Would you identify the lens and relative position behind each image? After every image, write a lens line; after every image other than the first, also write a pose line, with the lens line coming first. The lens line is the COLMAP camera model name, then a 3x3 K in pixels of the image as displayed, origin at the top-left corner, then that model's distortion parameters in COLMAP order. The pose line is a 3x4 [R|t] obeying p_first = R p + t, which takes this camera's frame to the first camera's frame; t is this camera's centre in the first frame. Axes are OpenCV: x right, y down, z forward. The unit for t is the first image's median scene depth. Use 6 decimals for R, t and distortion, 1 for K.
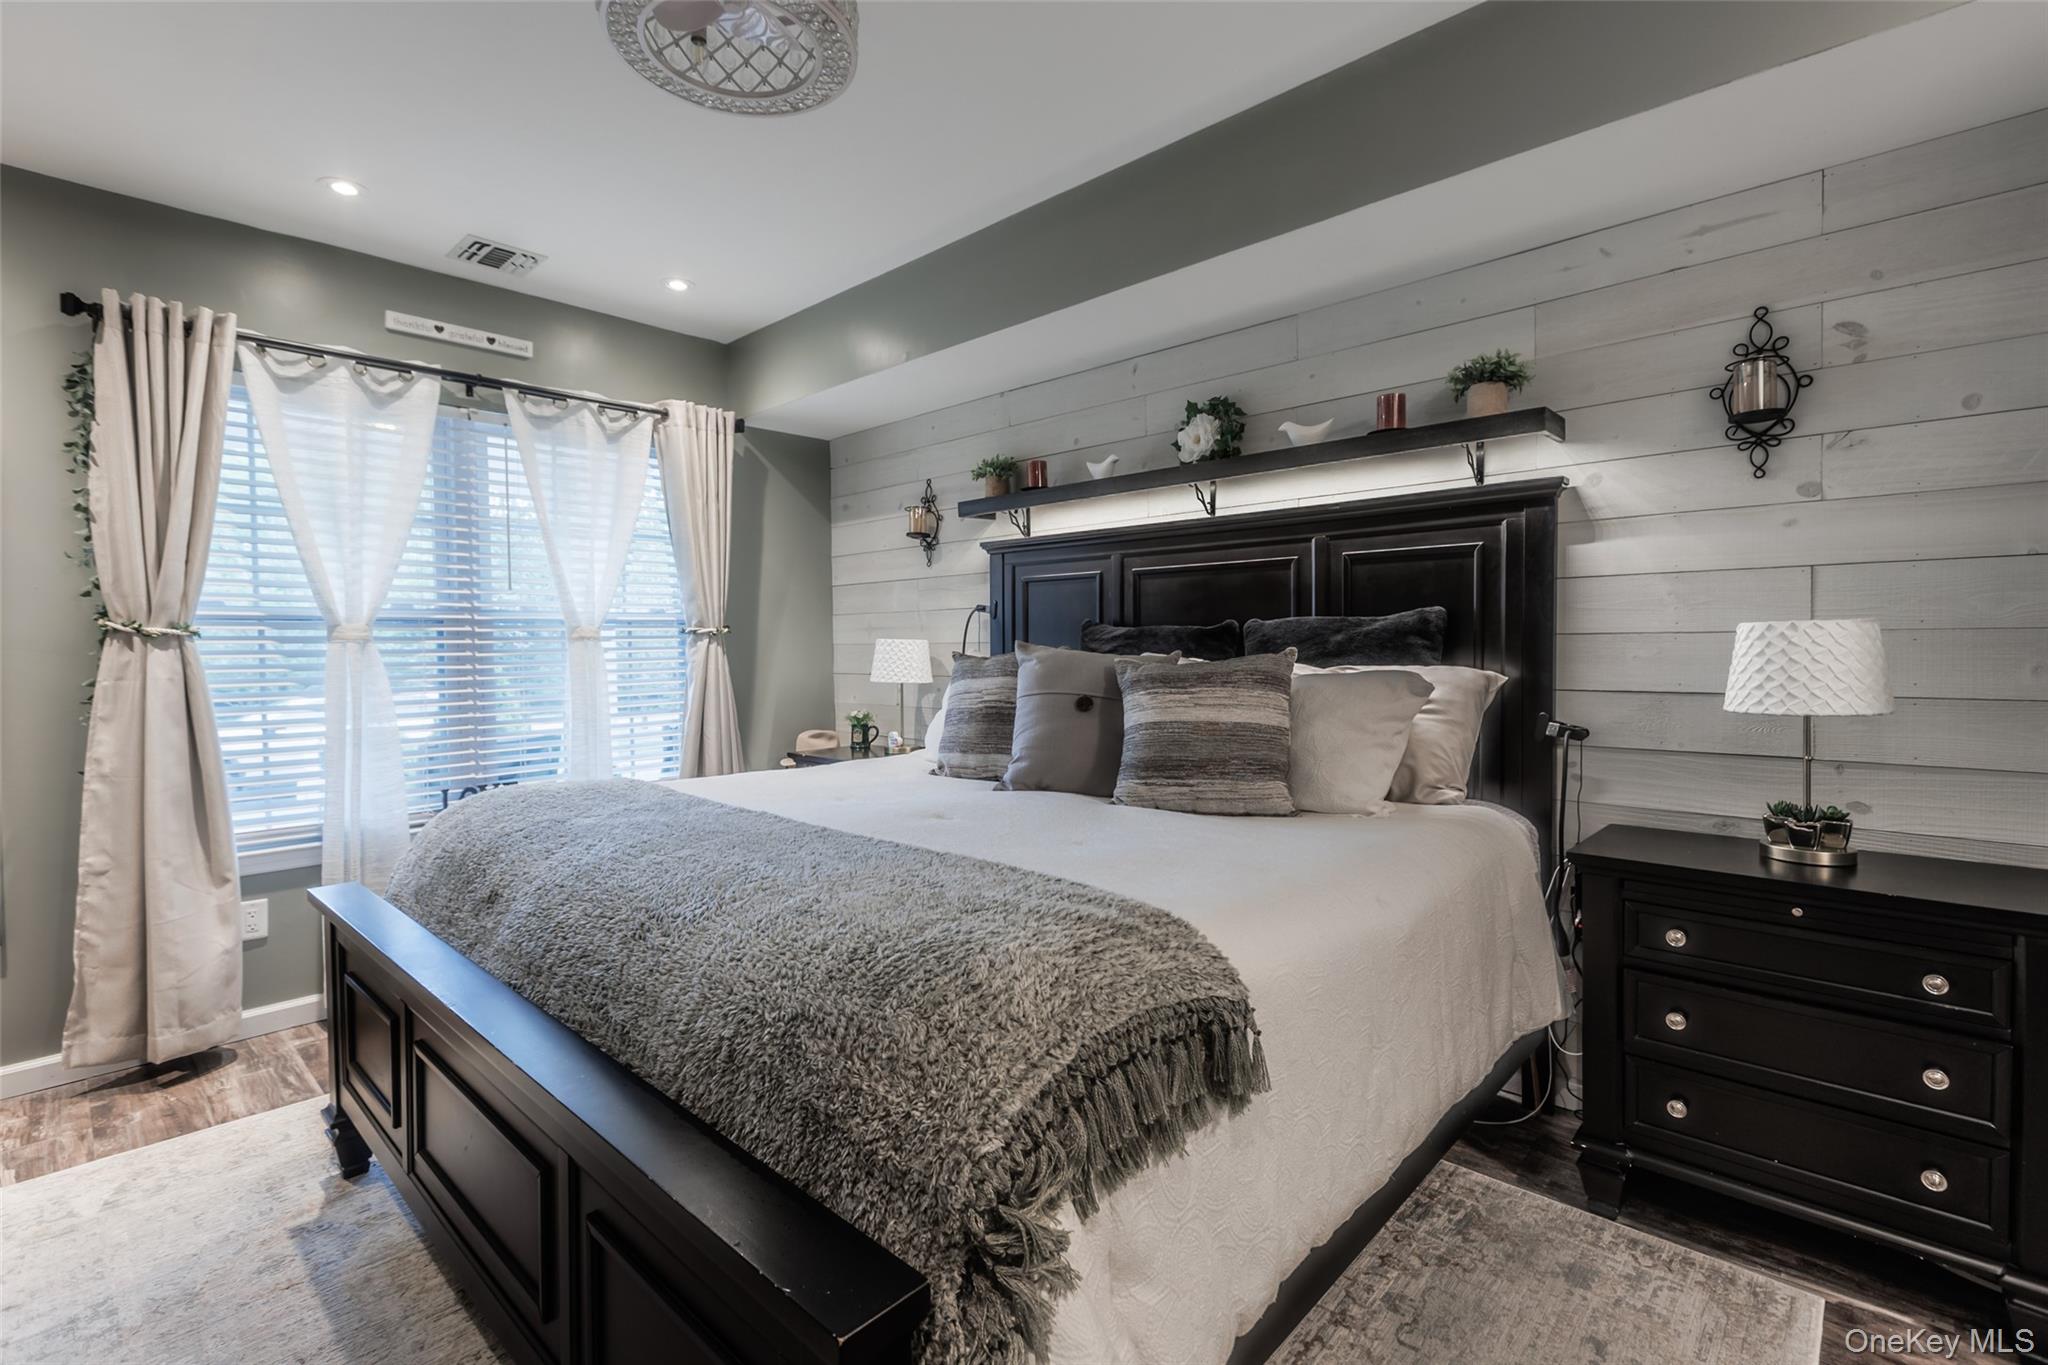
lens RADIAL K [[924.4, 0, 1019.1], [0, 924.4, 657.4], [0, 0, 1]] dist [-0.000538, 0.000096]
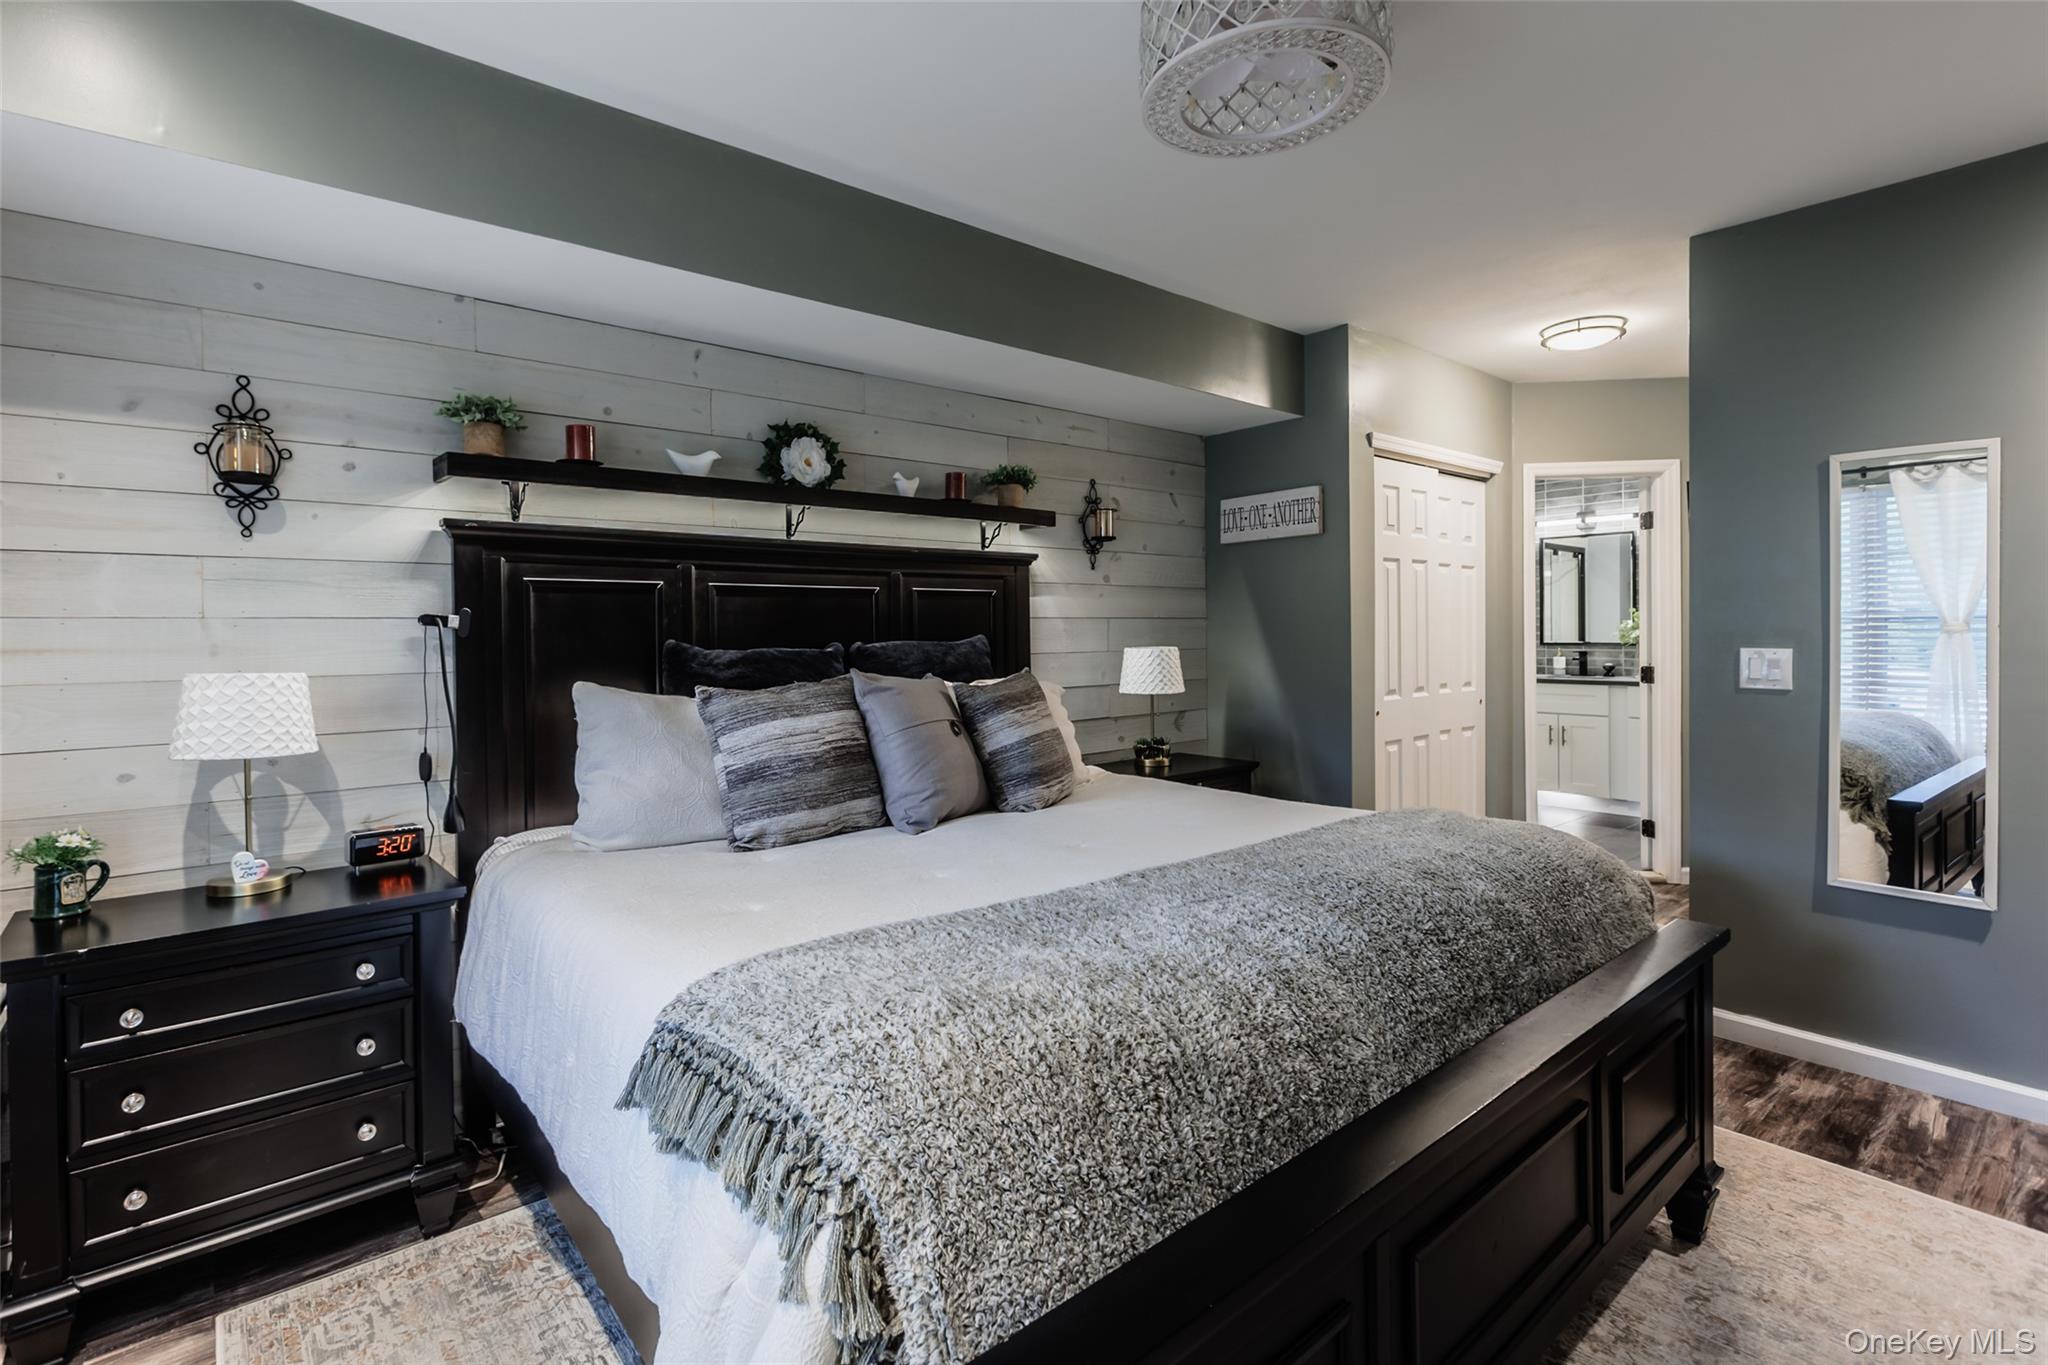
lens RADIAL K [[831.2, 0, 1026.2], [0, 831.2, 651.8], [0, 0, 1]] dist [-0.016709, -0.000104]
pose [[0.149591, 0.007261, 0.988721, -0.520614], [0.051877, 0.998538, -0.015182, -0.006021], [-0.987386, 0.053563, 0.148996, 0.530259]]
